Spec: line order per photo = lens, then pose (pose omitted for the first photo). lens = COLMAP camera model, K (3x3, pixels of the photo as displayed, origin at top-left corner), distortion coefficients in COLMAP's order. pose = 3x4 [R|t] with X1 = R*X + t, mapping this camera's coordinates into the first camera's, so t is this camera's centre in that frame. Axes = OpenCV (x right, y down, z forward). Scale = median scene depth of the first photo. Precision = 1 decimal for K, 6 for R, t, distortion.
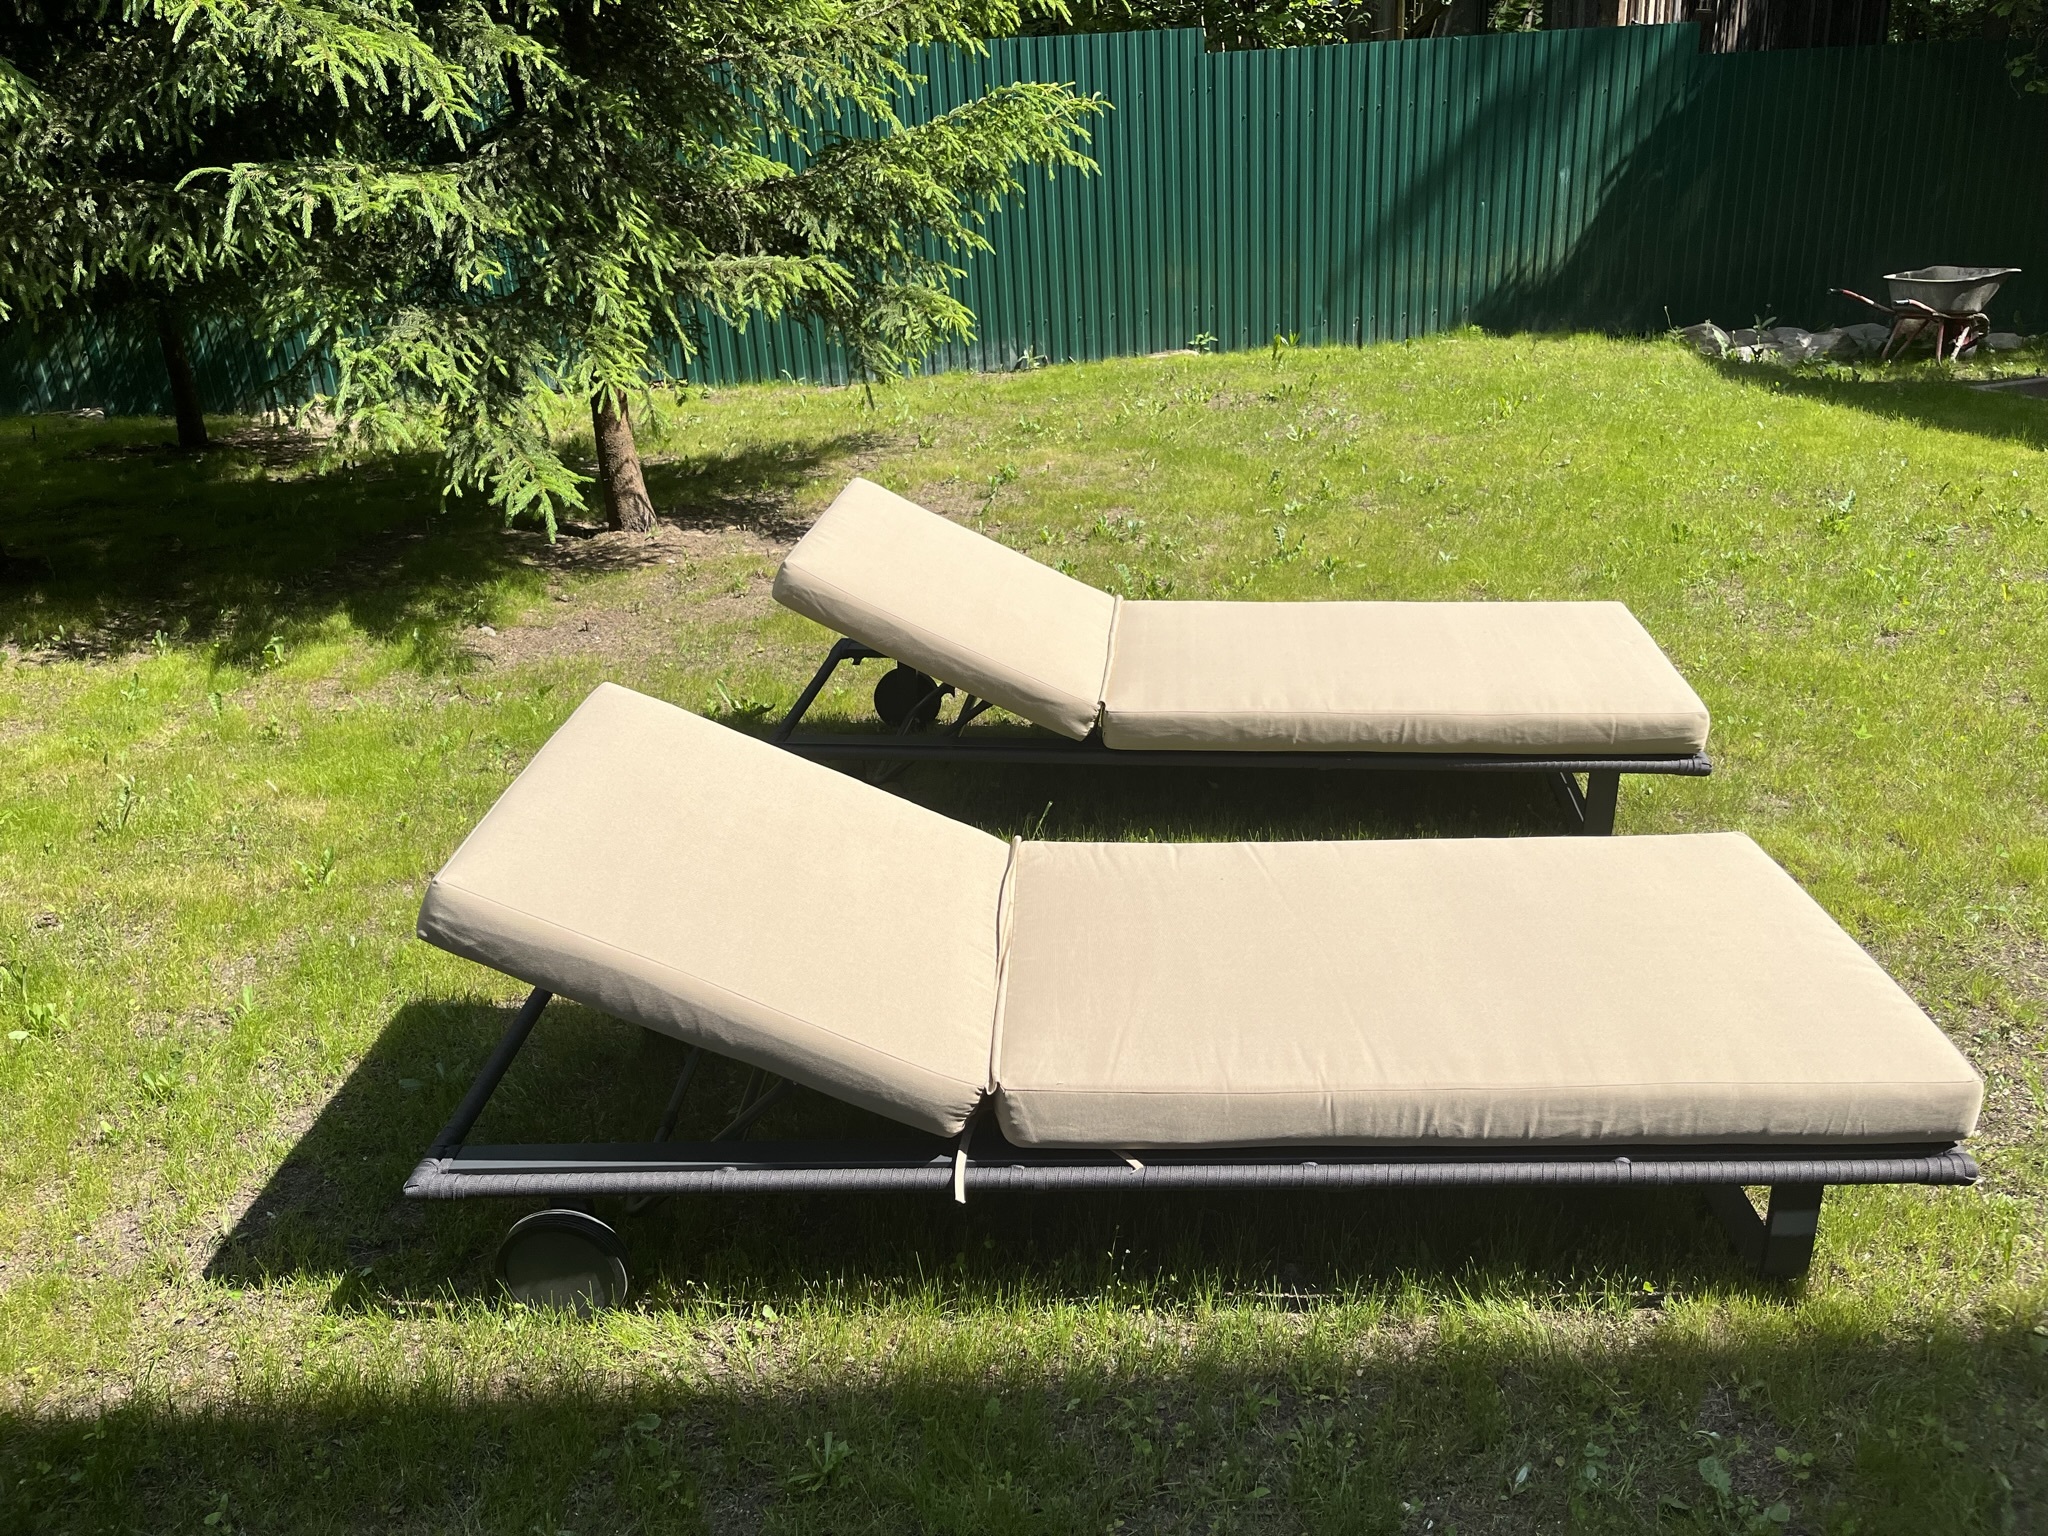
lens RADIAL K [[1527.2, 0, 1012.1], [0, 1527.2, 754.4], [0, 0, 1]] dist [0.045425, -0.074933]
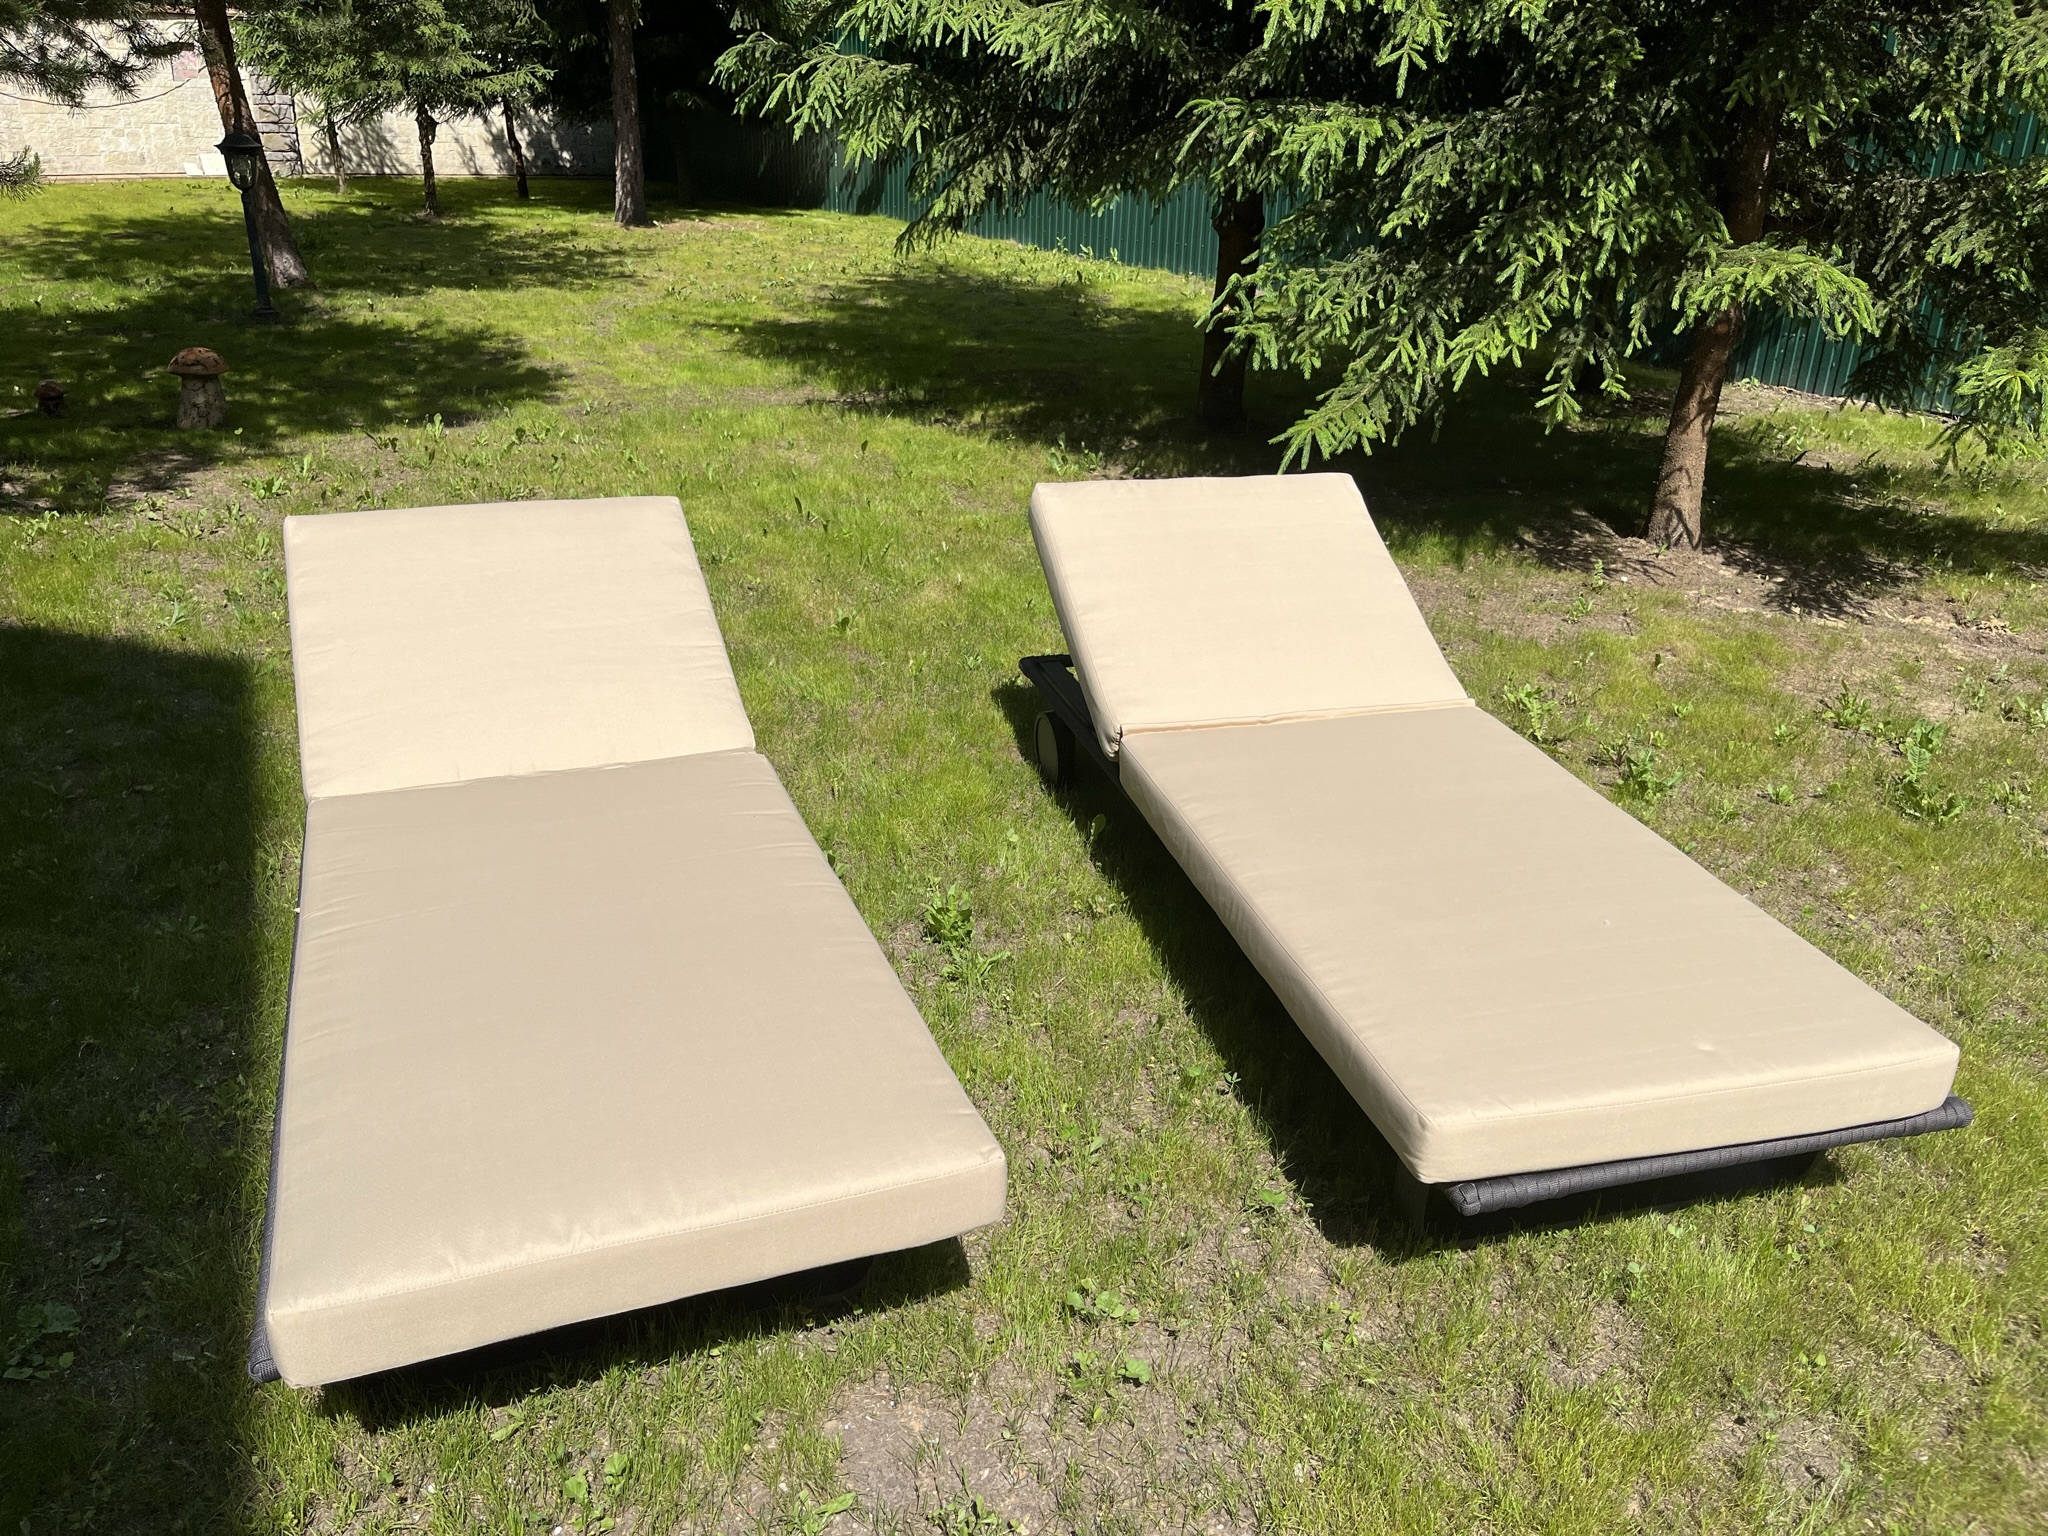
lens RADIAL K [[1516.1, 0, 1024.0], [0, 1516.1, 768.0], [0, 0, 1]] dist [0.002372, 0.000217]
pose [[0.396204, 0.407316, -0.822871, 0.531290], [-0.388159, 0.886494, 0.251915, -0.148860], [0.832079, 0.219595, 0.509336, 0.361833]]
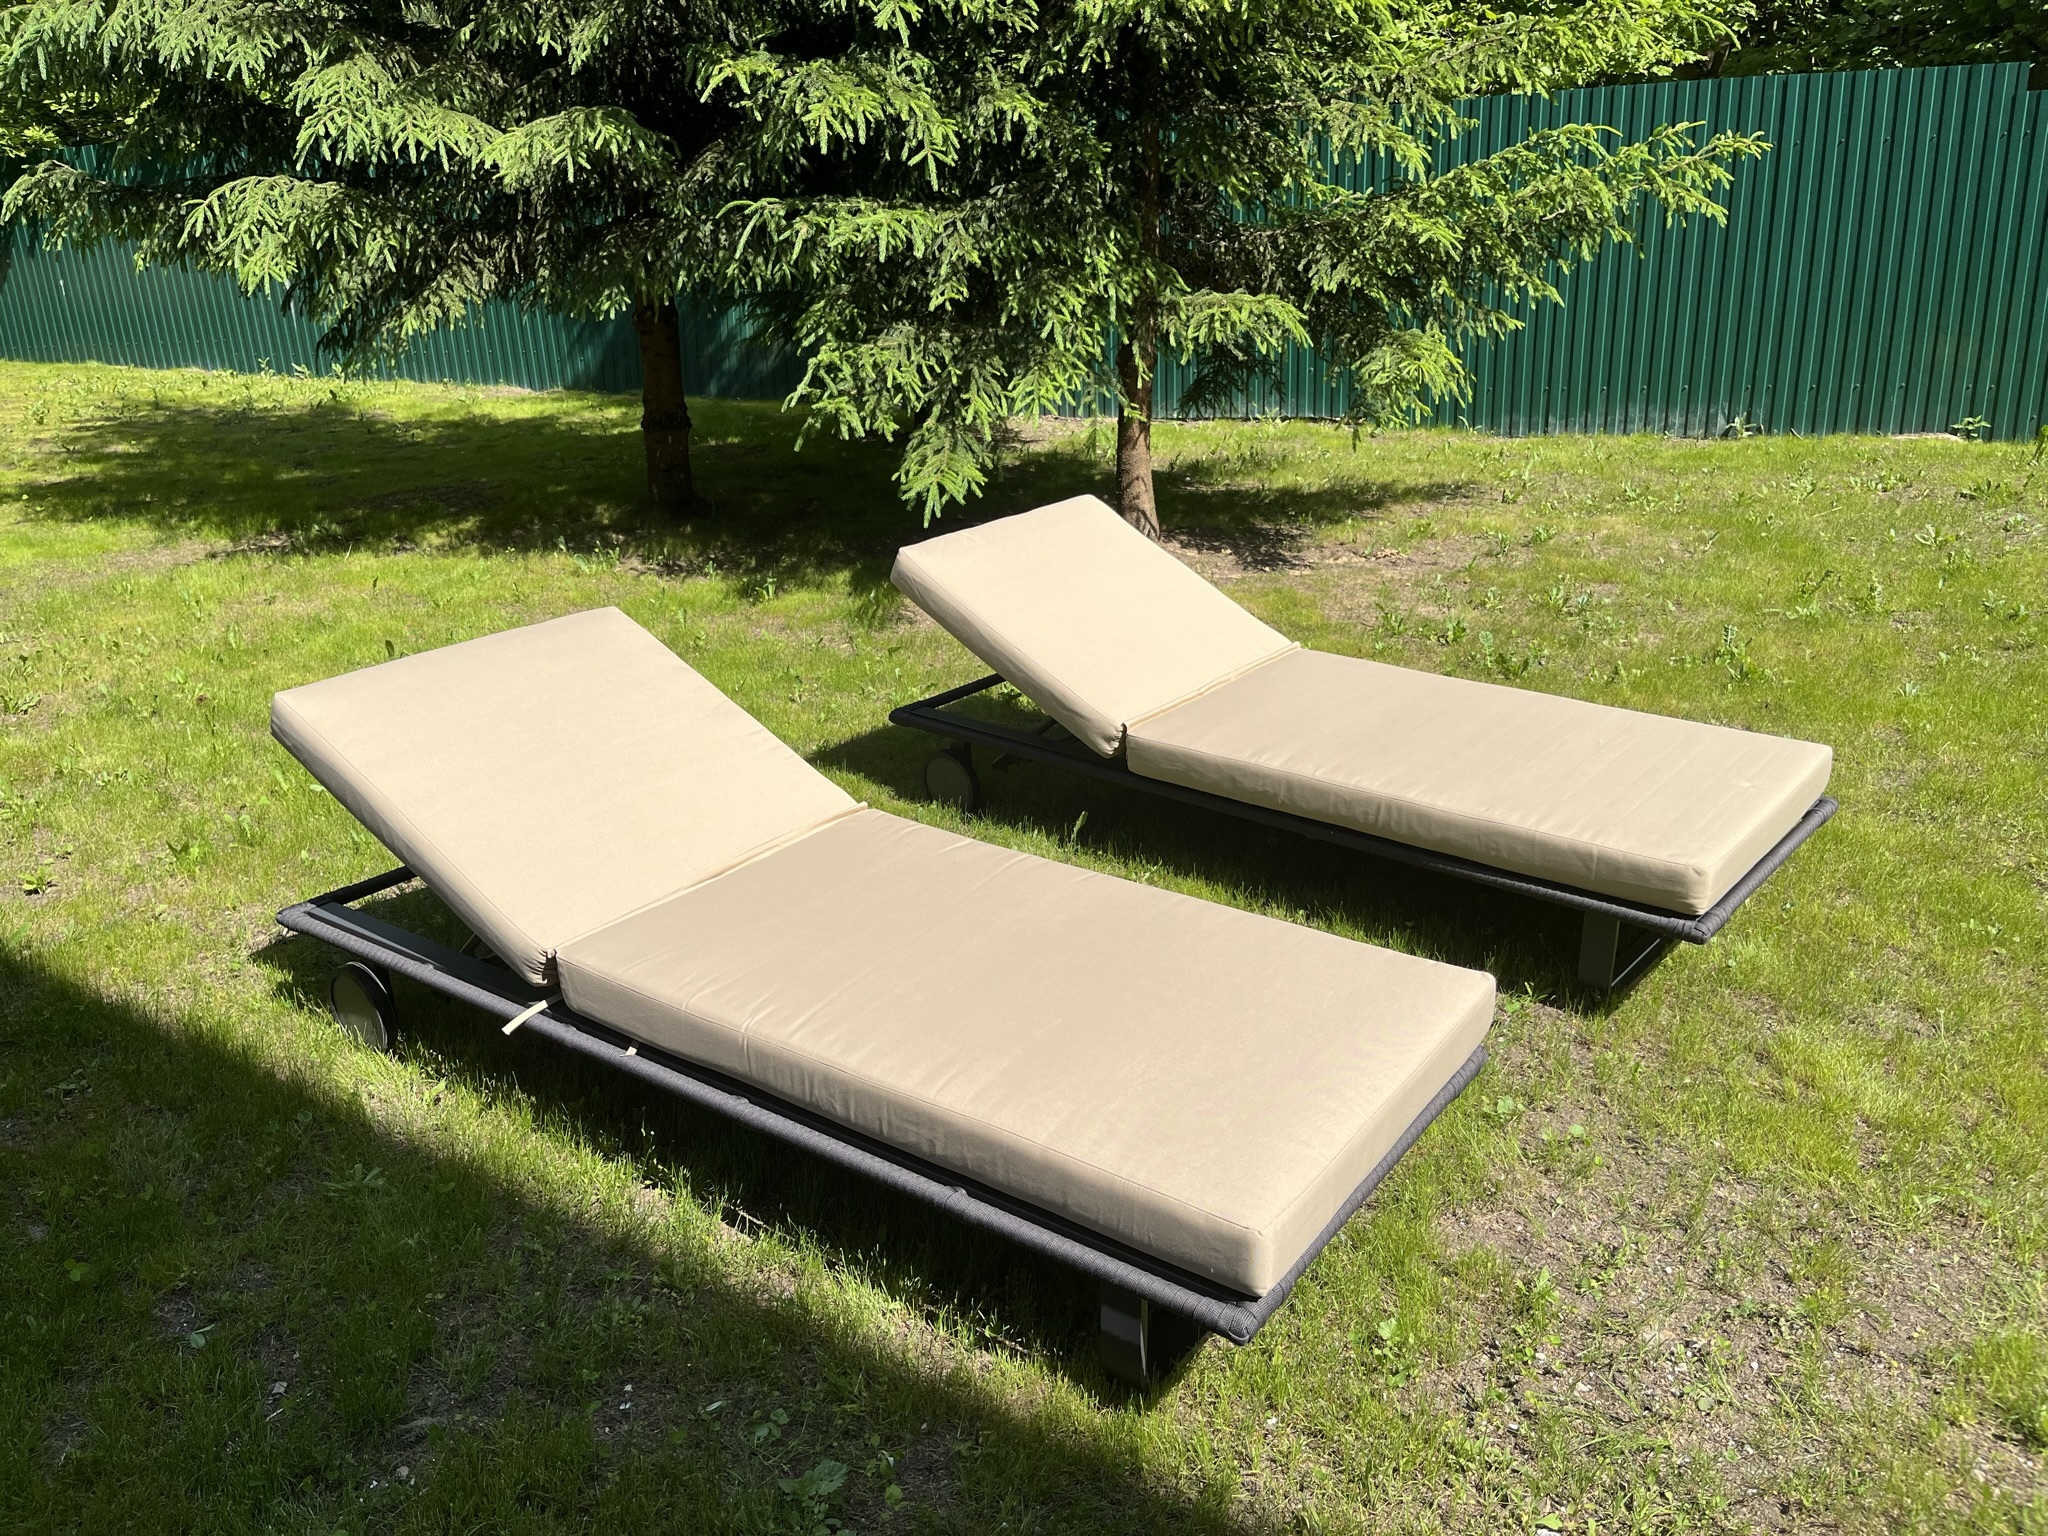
lens RADIAL K [[1531.8, 0, 1024.0], [0, 1531.8, 768.0], [0, 0, 1]] dist [0.020524, -0.007035]
pose [[0.828487, 0.205705, -0.520859, 0.388515], [-0.215428, 0.975589, 0.042630, -0.024912], [0.516913, 0.076889, 0.852578, 0.061842]]
